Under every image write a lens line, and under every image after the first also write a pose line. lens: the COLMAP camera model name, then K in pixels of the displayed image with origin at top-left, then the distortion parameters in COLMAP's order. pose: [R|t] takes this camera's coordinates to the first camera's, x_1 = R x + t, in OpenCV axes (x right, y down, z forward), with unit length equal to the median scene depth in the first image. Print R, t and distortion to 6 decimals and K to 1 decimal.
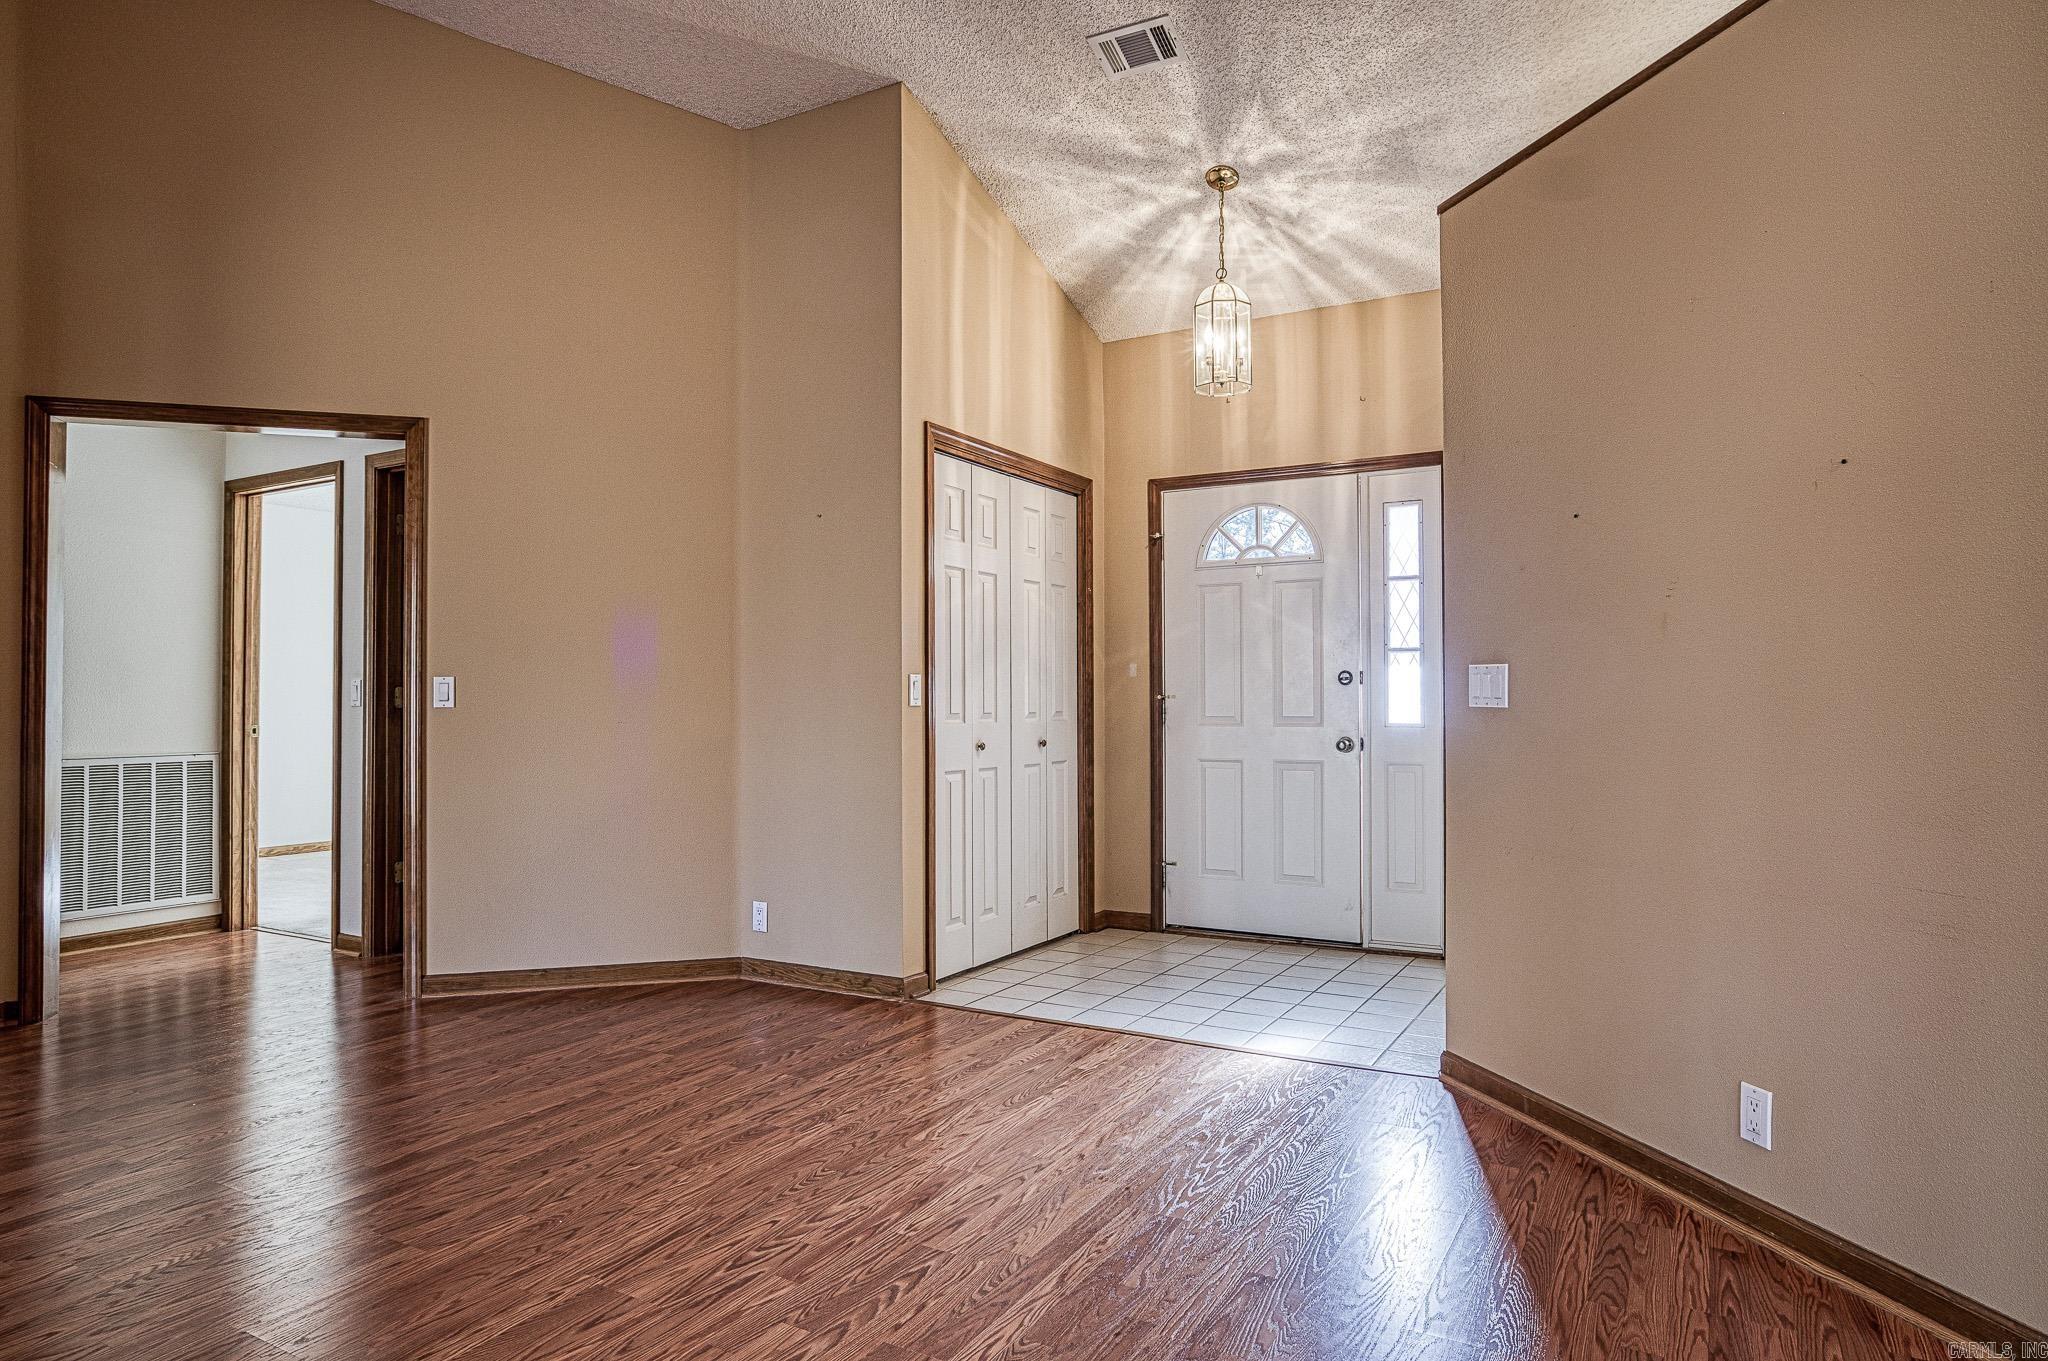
lens RADIAL K [[1208.2, 0, 1004.3], [0, 1208.2, 679.7], [0, 0, 1]] dist [-0.031252, 0.019402]
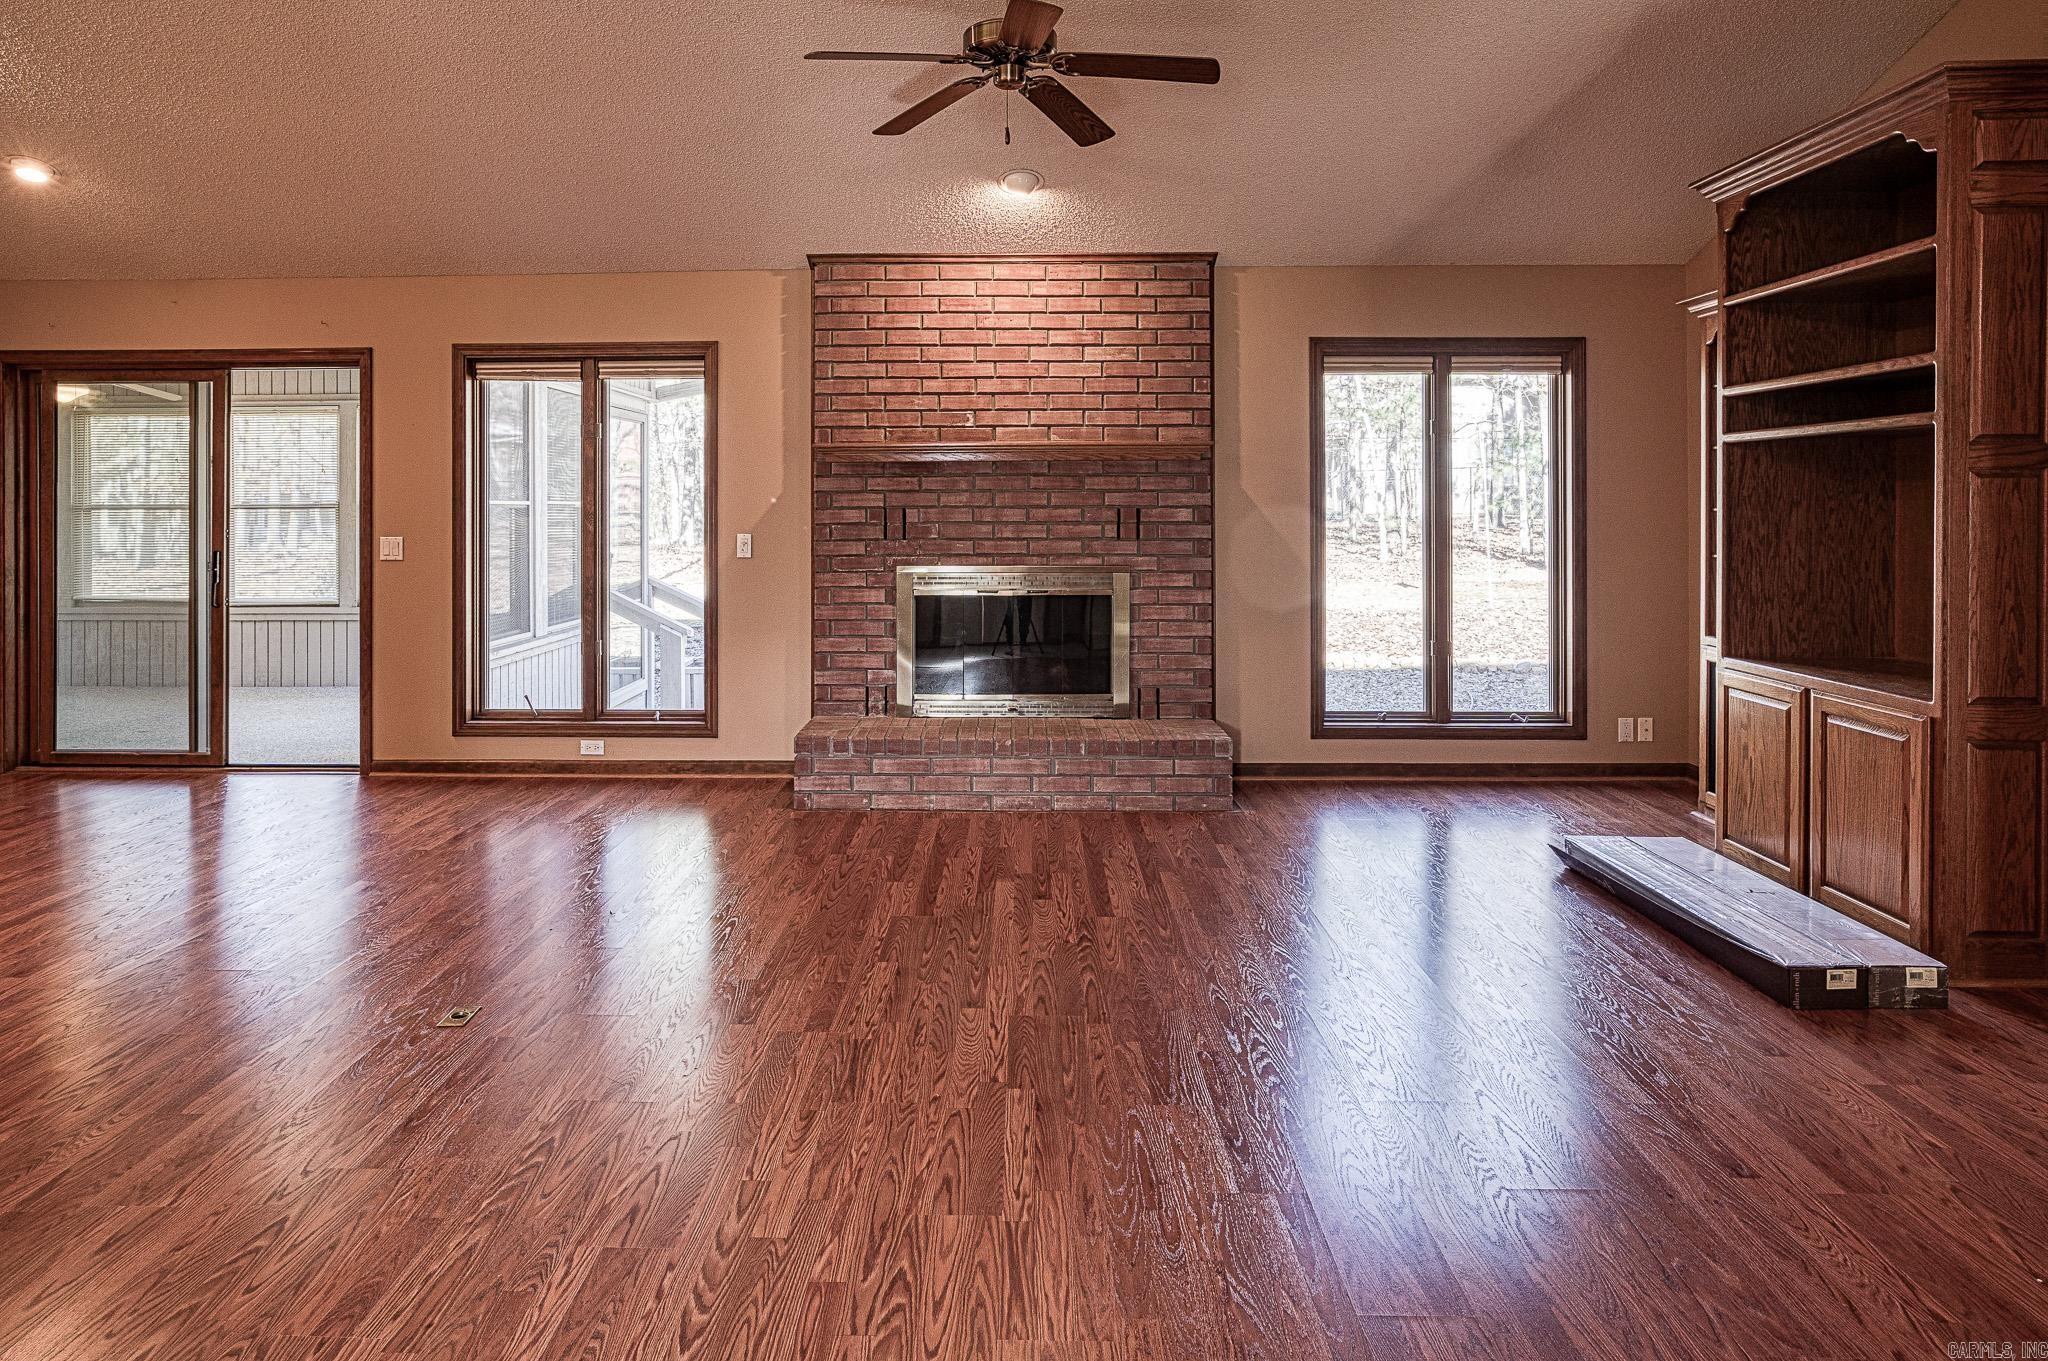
lens RADIAL K [[1208.2, 0, 989.5], [0, 1208.2, 508.0], [0, 0, 1]] dist [-0.031252, 0.019402]
pose [[-0.866660, 0.002463, -0.498893, 0.070227], [0.009630, 0.999884, -0.011792, -0.030331], [0.498806, -0.015024, -0.866584, 0.803651]]
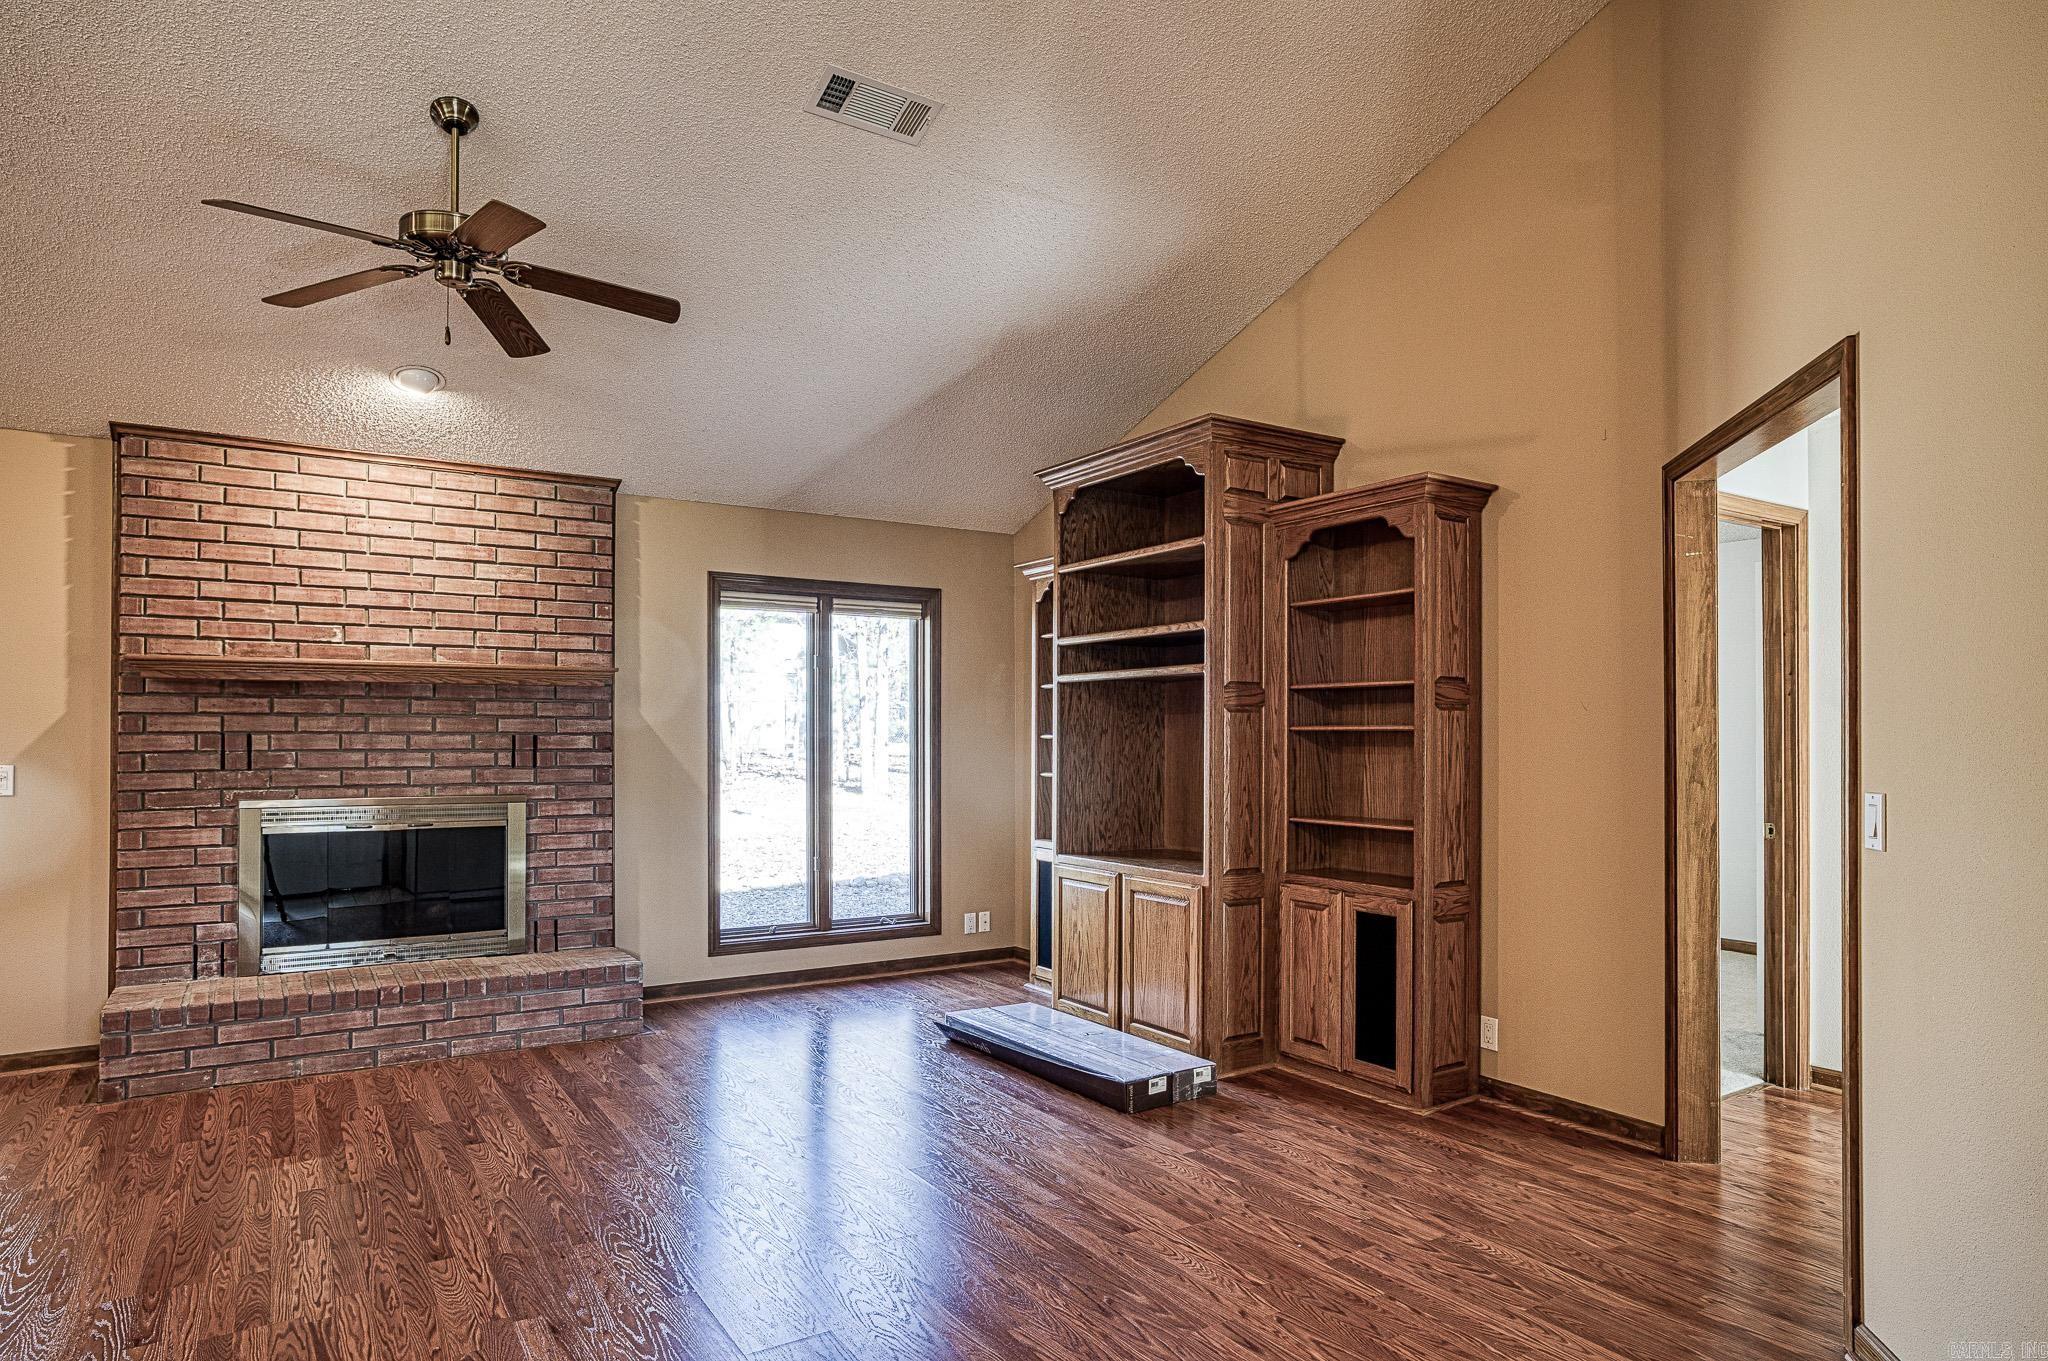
lens RADIAL K [[1208.2, 0, 1043.9], [0, 1208.2, 732.4], [0, 0, 1]] dist [-0.031252, 0.019402]
pose [[-0.429540, -0.004757, -0.903035, 0.169551], [0.013446, 0.999842, -0.011663, -0.025200], [0.902948, -0.017151, -0.429408, 0.775735]]
